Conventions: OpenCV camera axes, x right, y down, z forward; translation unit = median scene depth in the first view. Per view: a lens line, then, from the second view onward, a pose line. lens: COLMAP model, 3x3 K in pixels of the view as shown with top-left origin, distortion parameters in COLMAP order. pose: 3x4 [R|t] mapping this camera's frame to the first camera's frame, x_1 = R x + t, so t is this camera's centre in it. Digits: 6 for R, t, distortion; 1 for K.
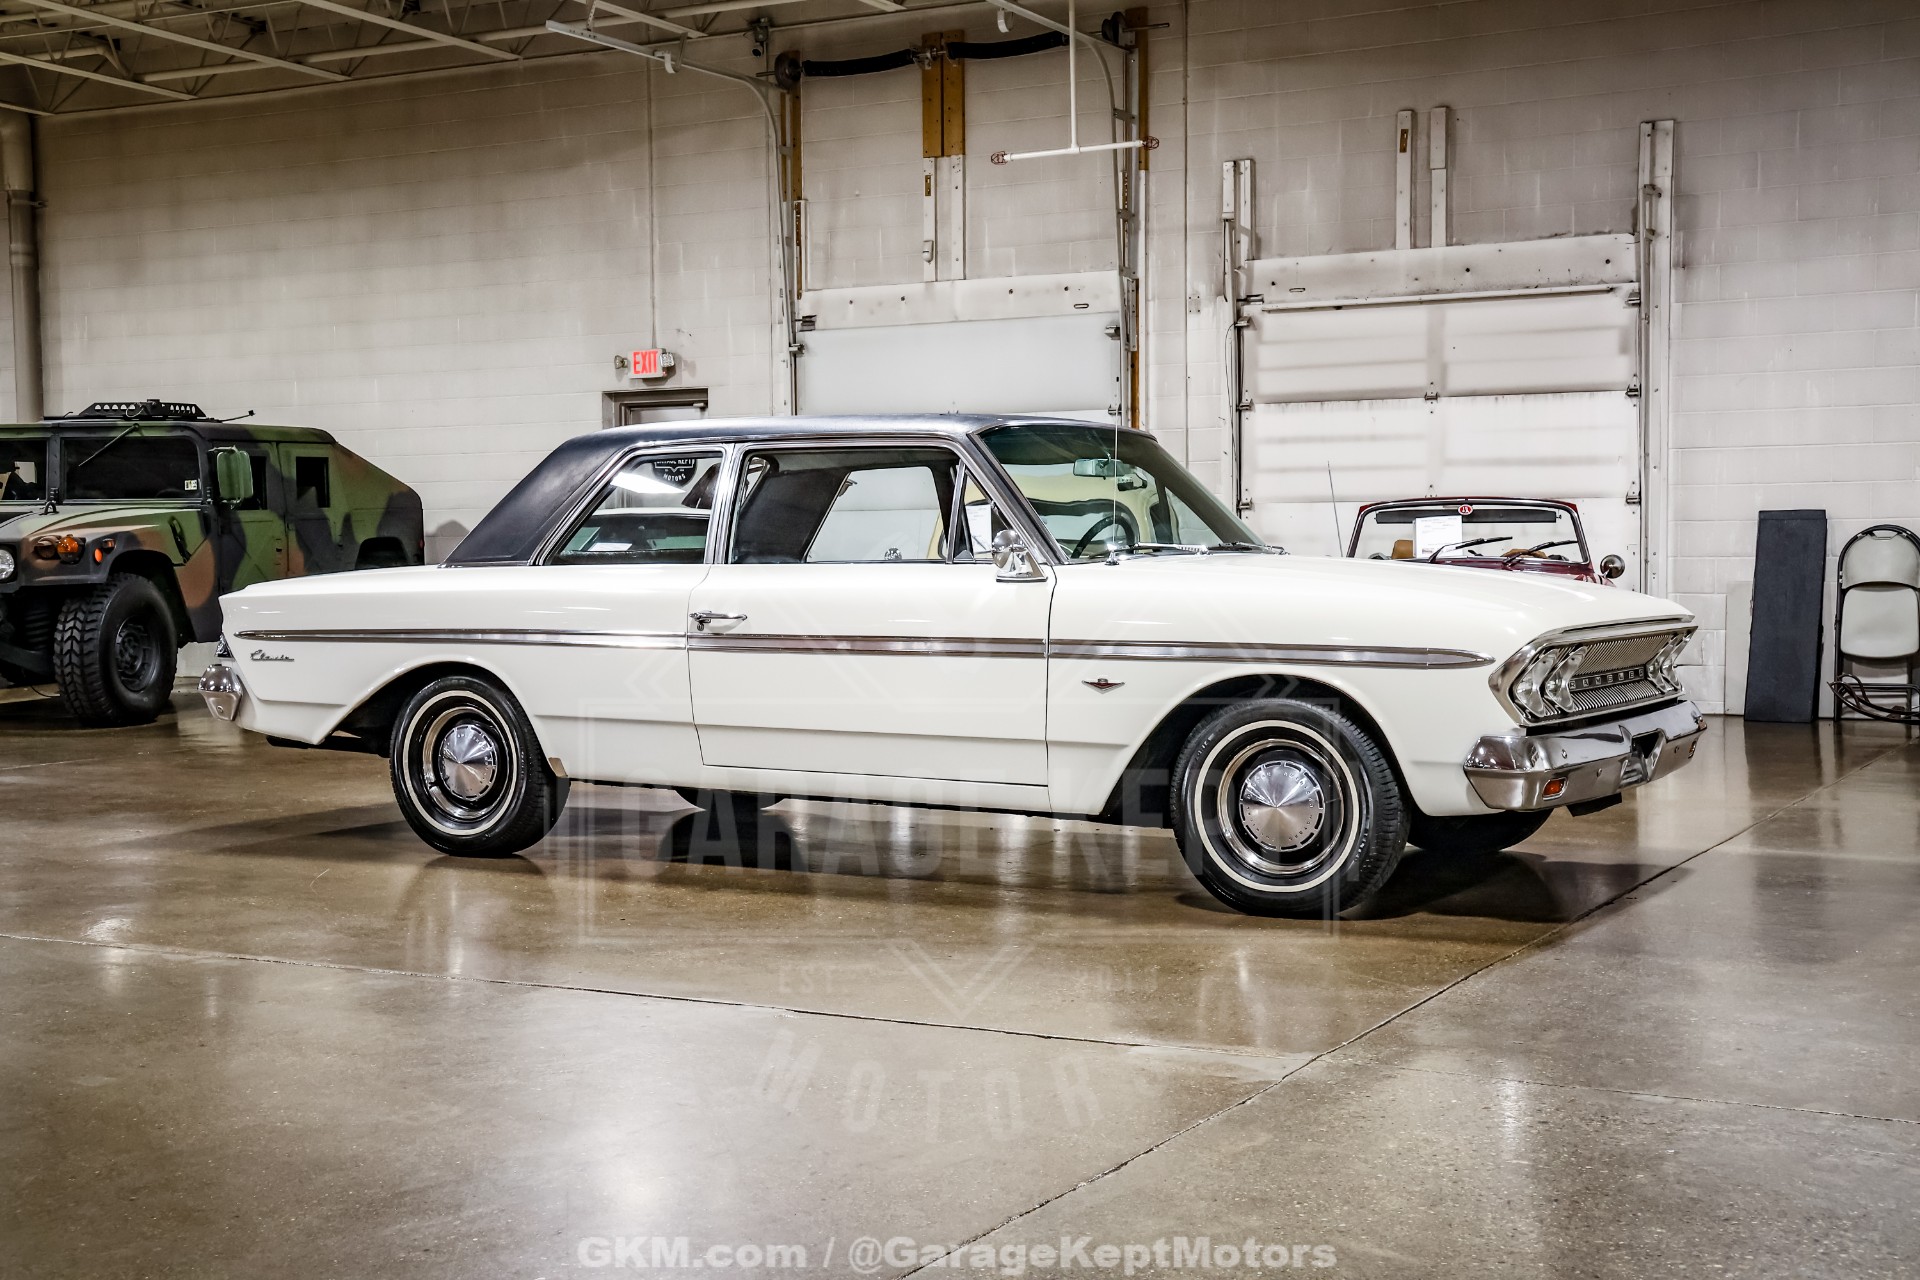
lens RADIAL K [[2475.1, 0, 958.5], [0, 2475.1, 644.3], [0, 0, 1]] dist [0.011389, 0.397782]
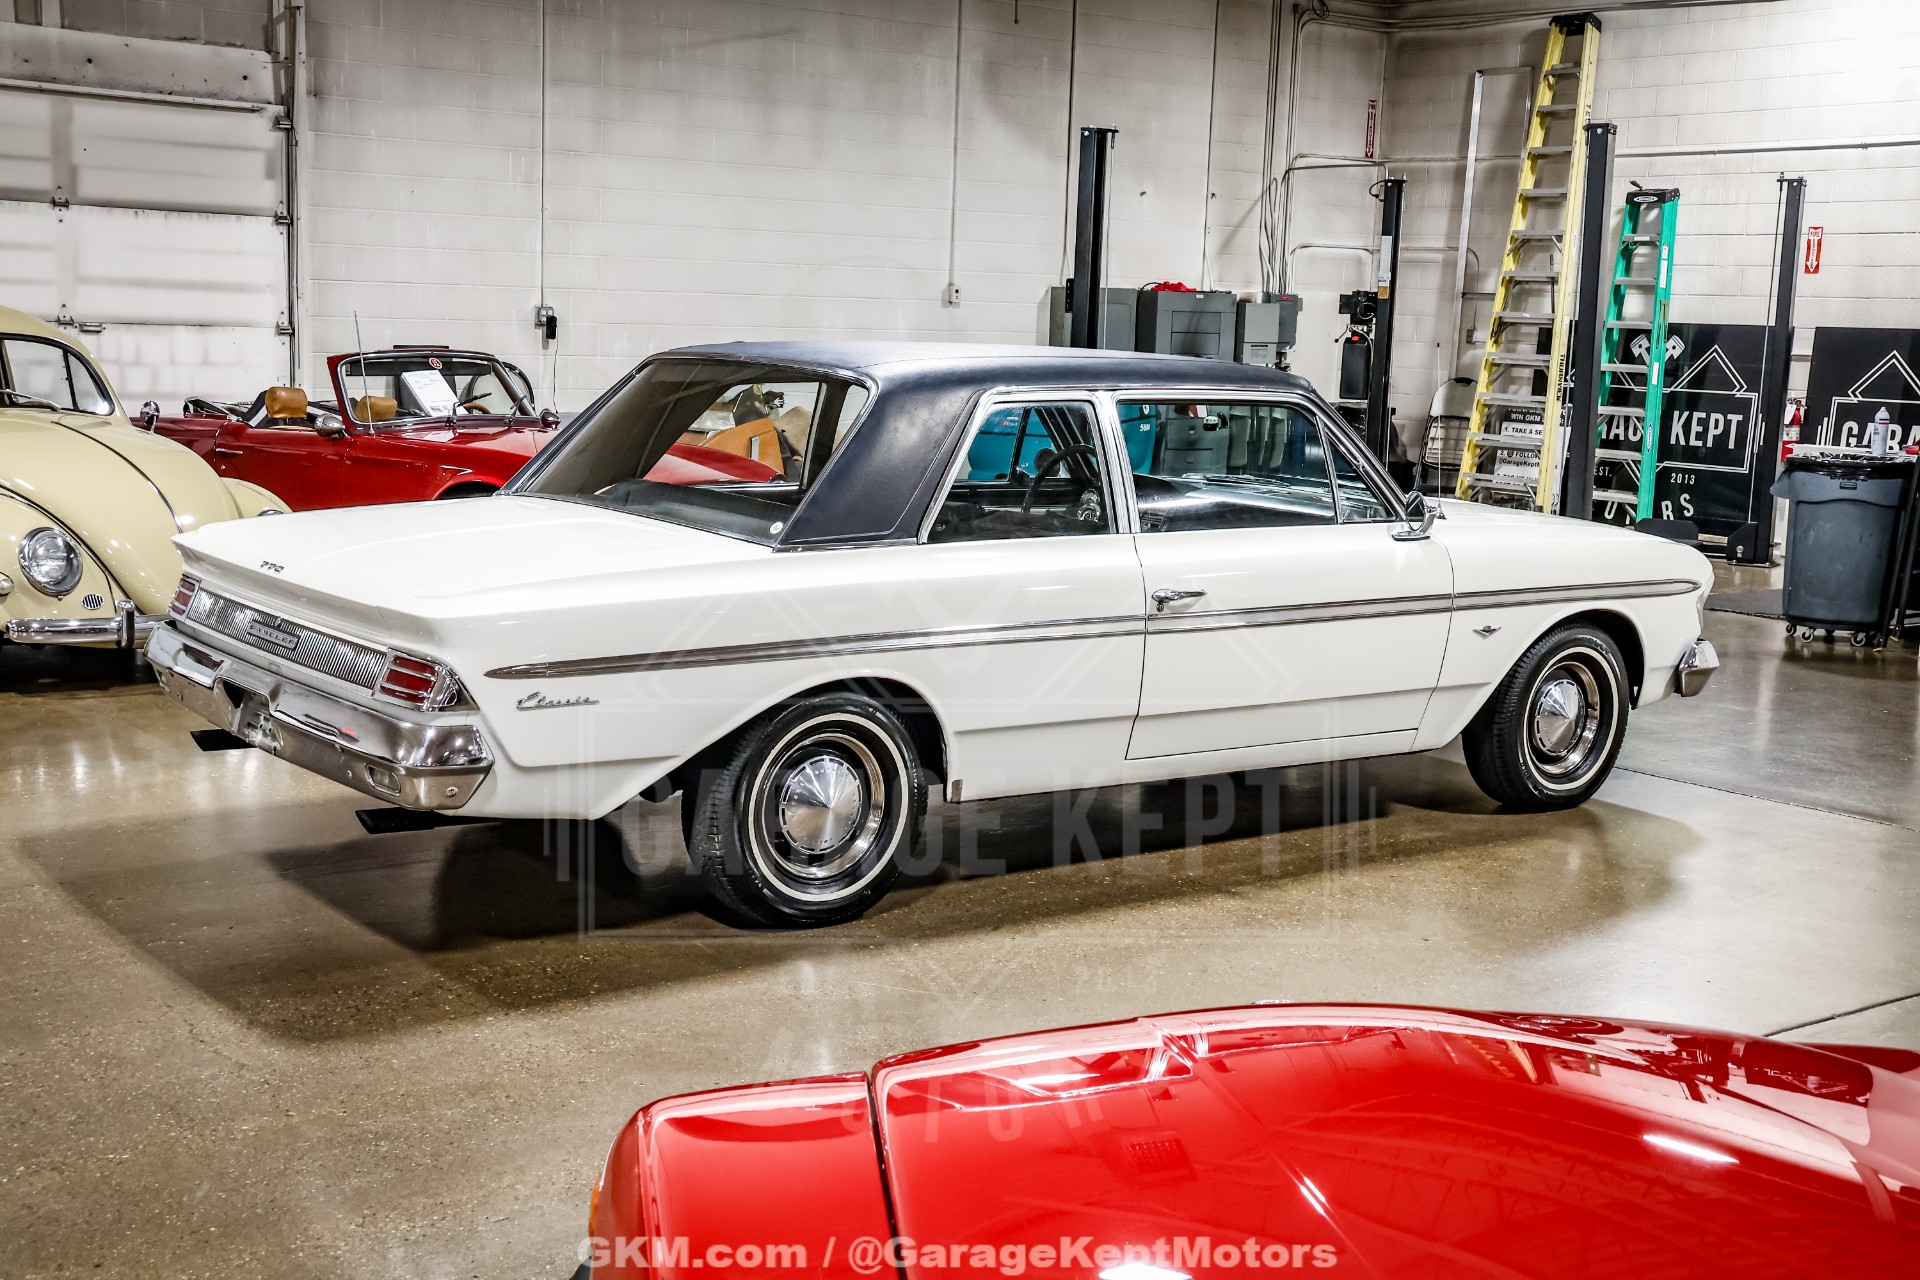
lens RADIAL K [[2278.2, 0, 941.6], [0, 2278.2, 637.9], [0, 0, 1]] dist [-0.012058, 0.318646]
pose [[0.401149, -0.114436, 0.908836, -0.431584], [-0.001952, 0.992057, 0.125776, -0.048396], [-0.916011, -0.052229, 0.397740, 0.368995]]
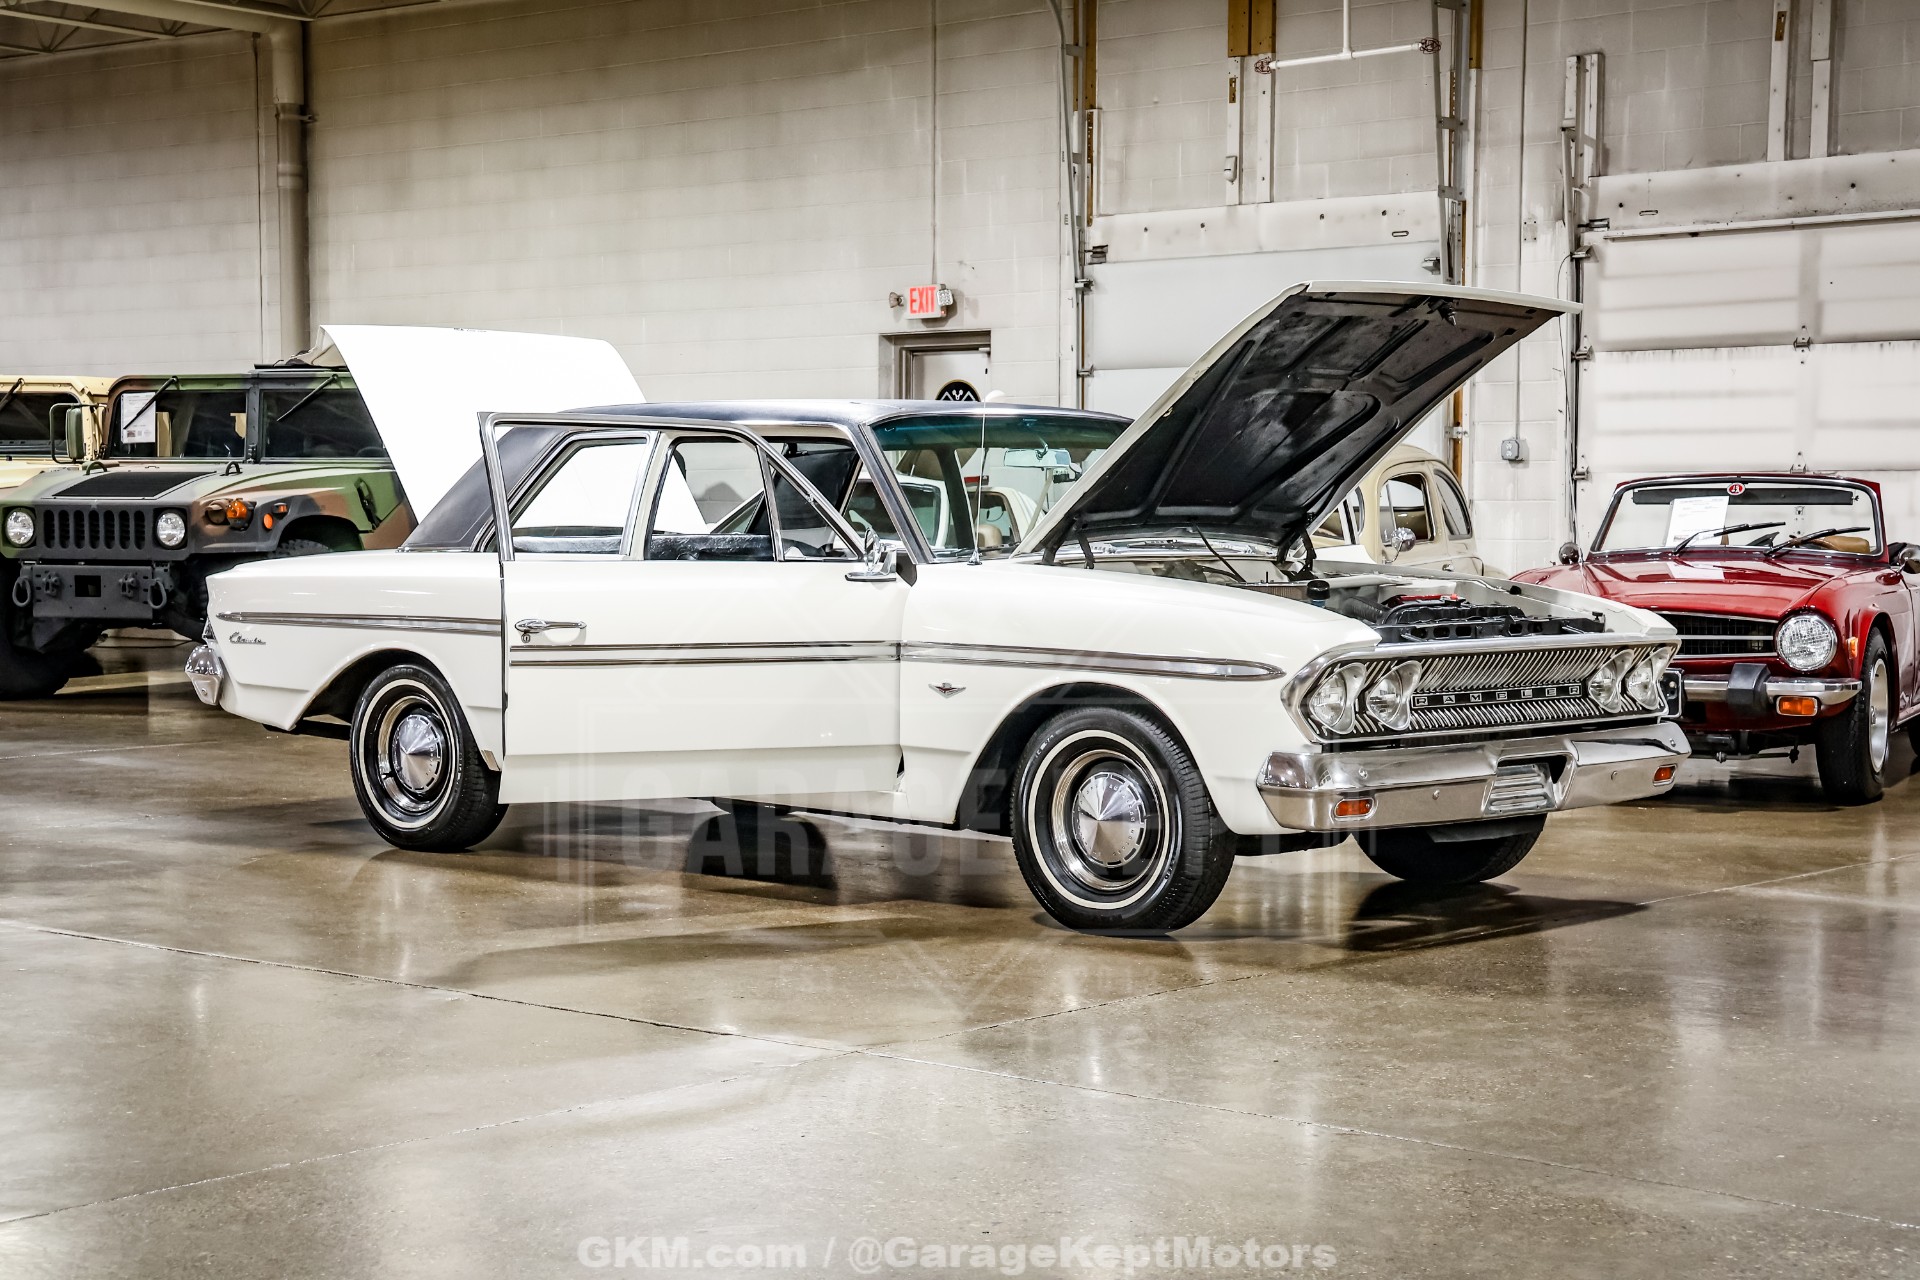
lens RADIAL K [[3209.1, 0, 958.8], [0, 3209.1, 634.7], [0, 0, 1]] dist [0.192144, 0.208975]
pose [[0.975721, 0.019811, -0.218120, 0.151504], [-0.018830, 0.999801, 0.006578, -0.006011], [0.218207, -0.002311, 0.975900, -0.100867]]
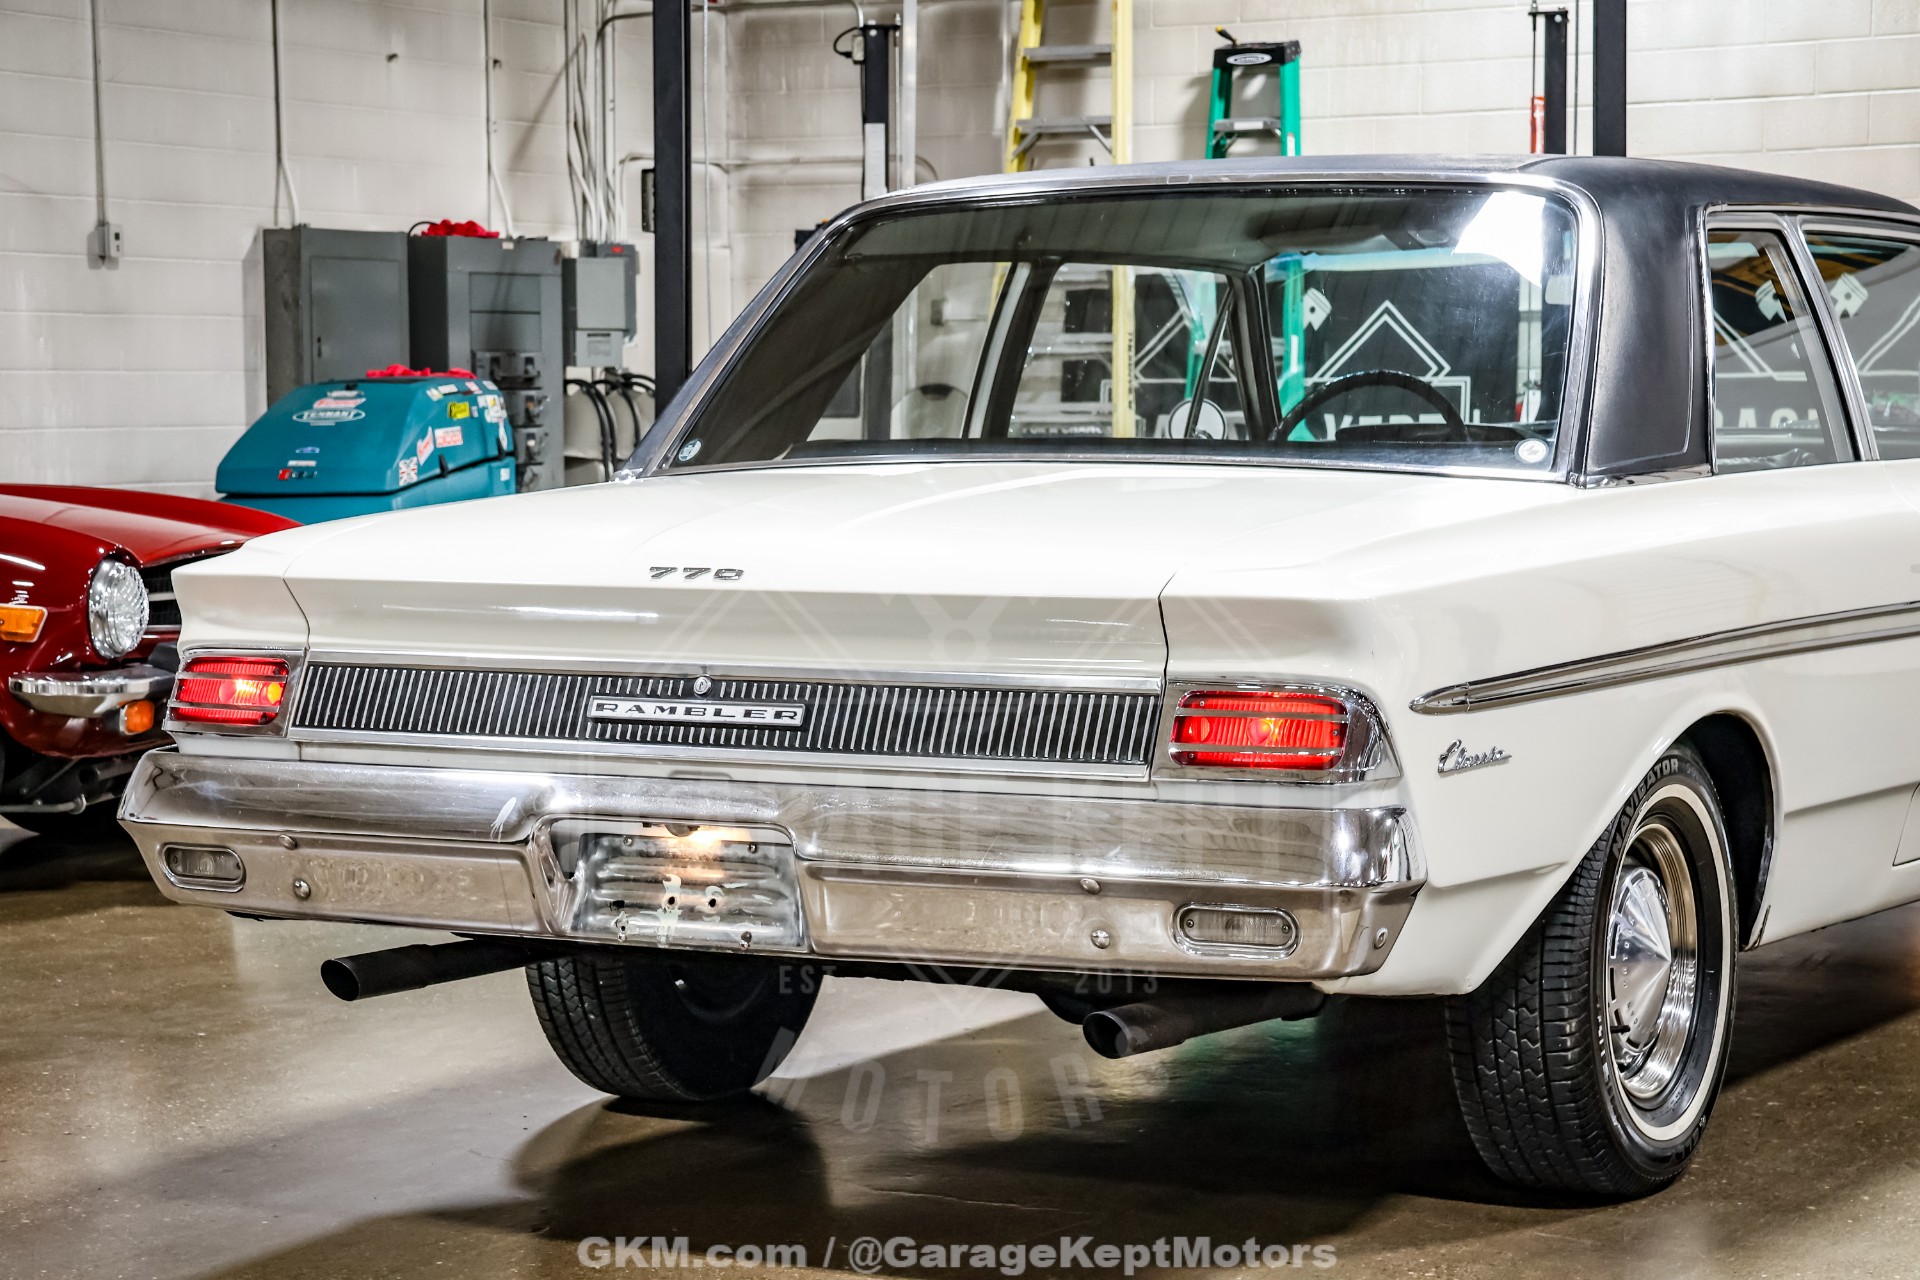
lens RADIAL K [[4156.4, 0, 962.3], [0, 4156.4, 639.8], [0, 0, 1]] dist [0.334671, 0.341849]
pose [[0.004410, -0.056692, 0.998382, -0.471866], [0.044478, 0.997415, 0.056440, -0.026134], [-0.999001, 0.044157, 0.006920, 0.588665]]
